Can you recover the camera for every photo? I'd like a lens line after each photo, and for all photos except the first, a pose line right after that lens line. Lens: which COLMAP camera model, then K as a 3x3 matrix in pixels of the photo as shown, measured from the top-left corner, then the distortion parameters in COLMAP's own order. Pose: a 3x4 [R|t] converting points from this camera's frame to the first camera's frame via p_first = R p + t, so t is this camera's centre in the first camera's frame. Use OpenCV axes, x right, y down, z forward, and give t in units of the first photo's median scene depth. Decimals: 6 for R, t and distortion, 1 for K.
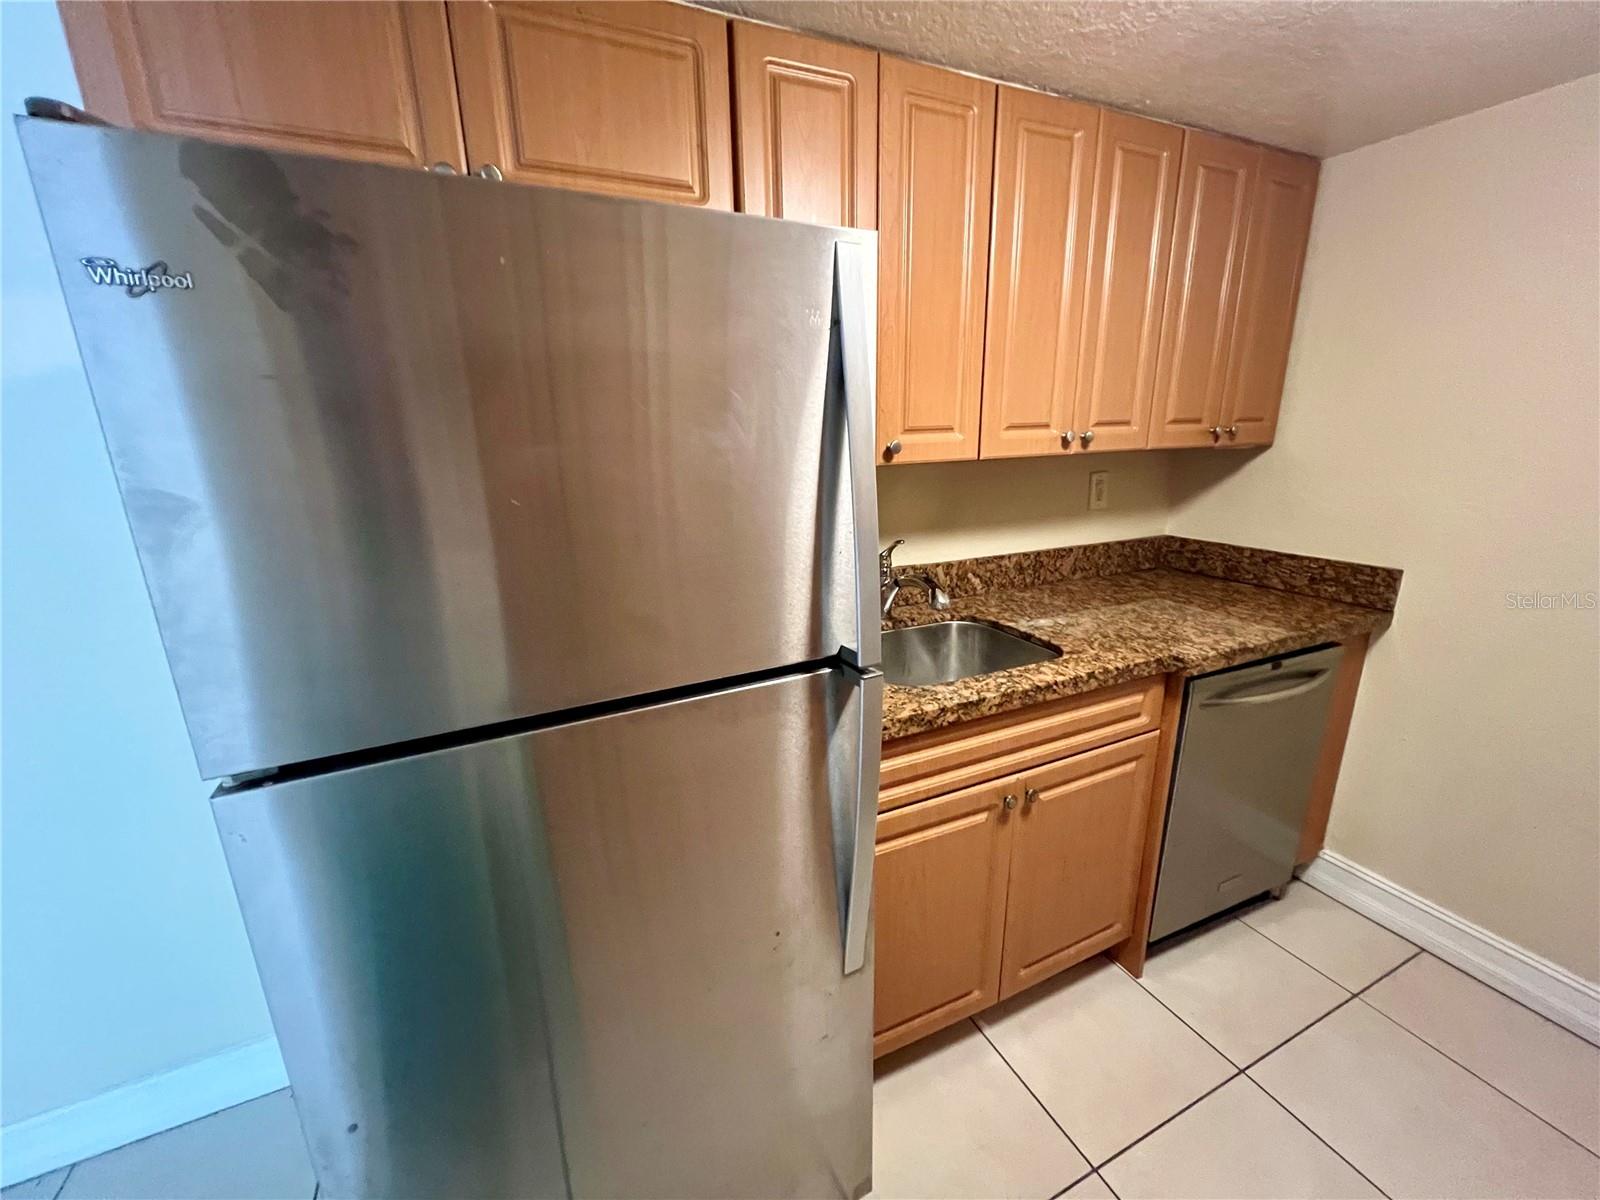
lens RADIAL K [[660.4, 0, 801.4], [0, 660.4, 561.2], [0, 0, 1]] dist [0.003158, 0.000463]
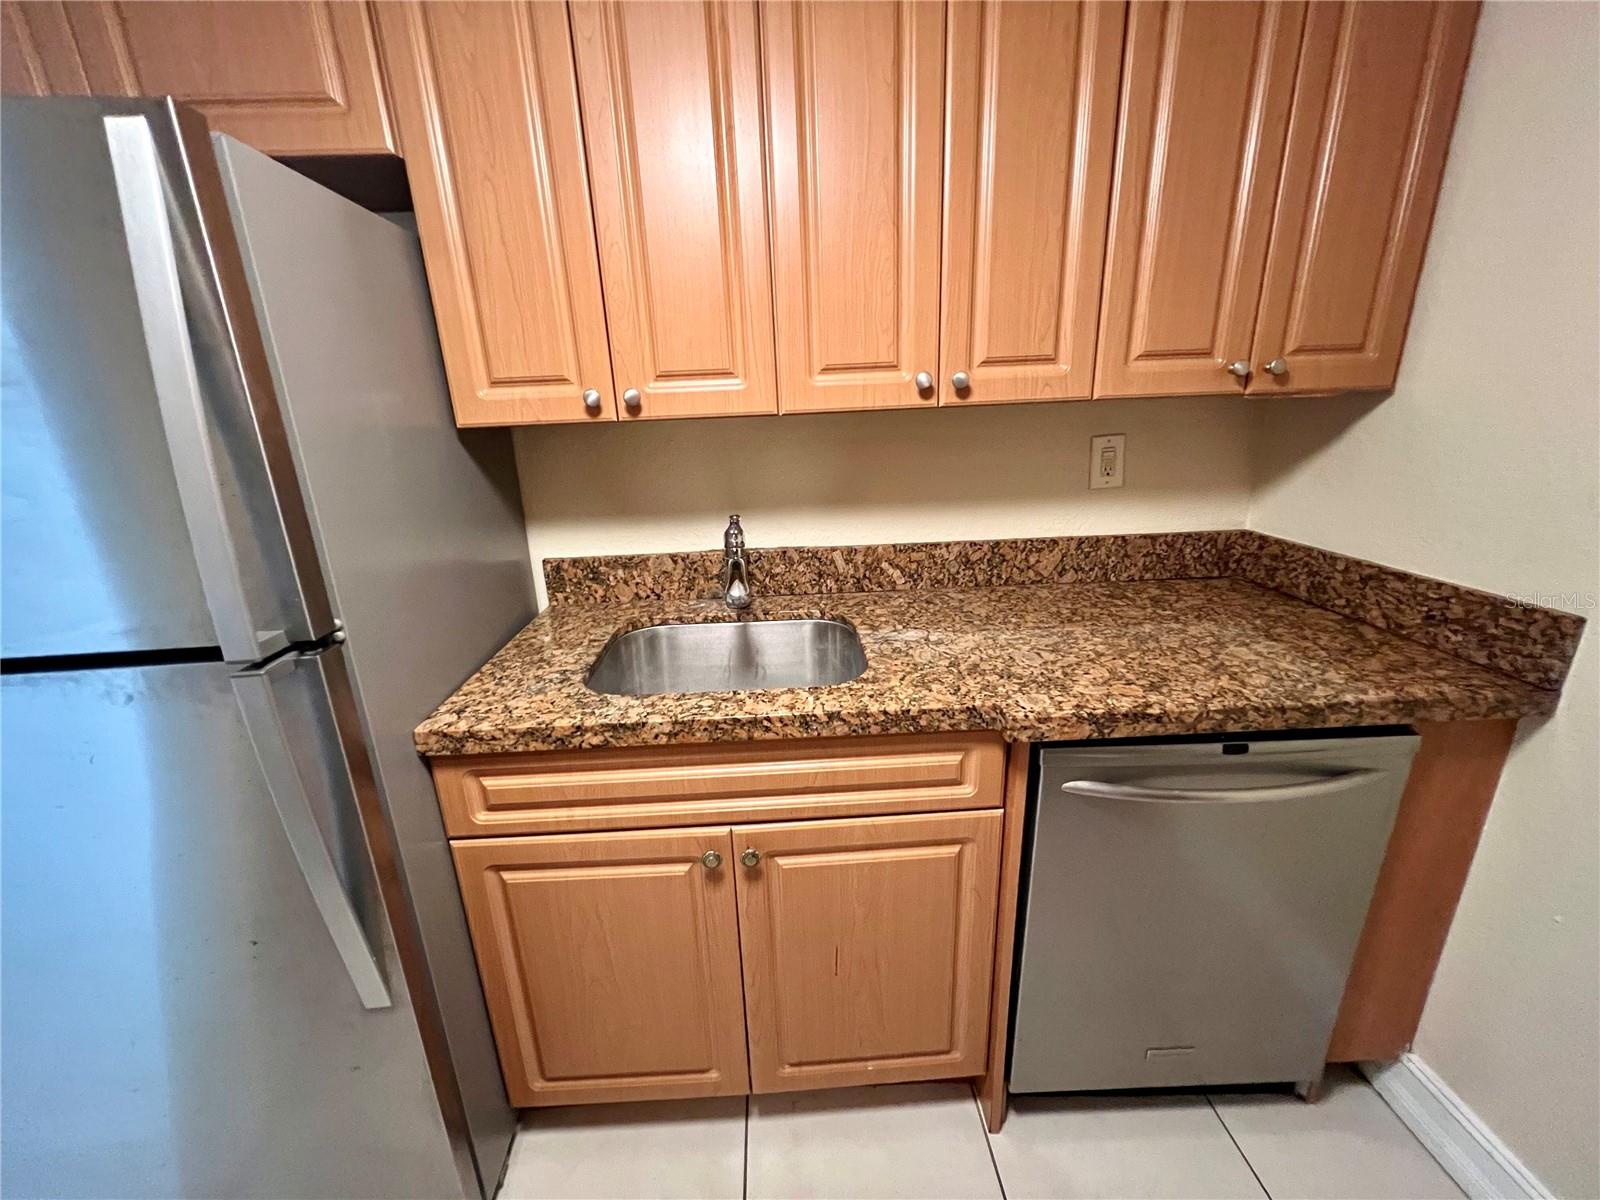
lens RADIAL K [[660.4, 0, 749.9], [0, 660.4, 565.7], [0, 0, 1]] dist [0.003158, 0.000463]
pose [[0.923020, 0.080209, -0.376299, 0.467699], [-0.059692, 0.996040, 0.065890, -0.023730], [0.380094, -0.038356, 0.924152, 0.237576]]
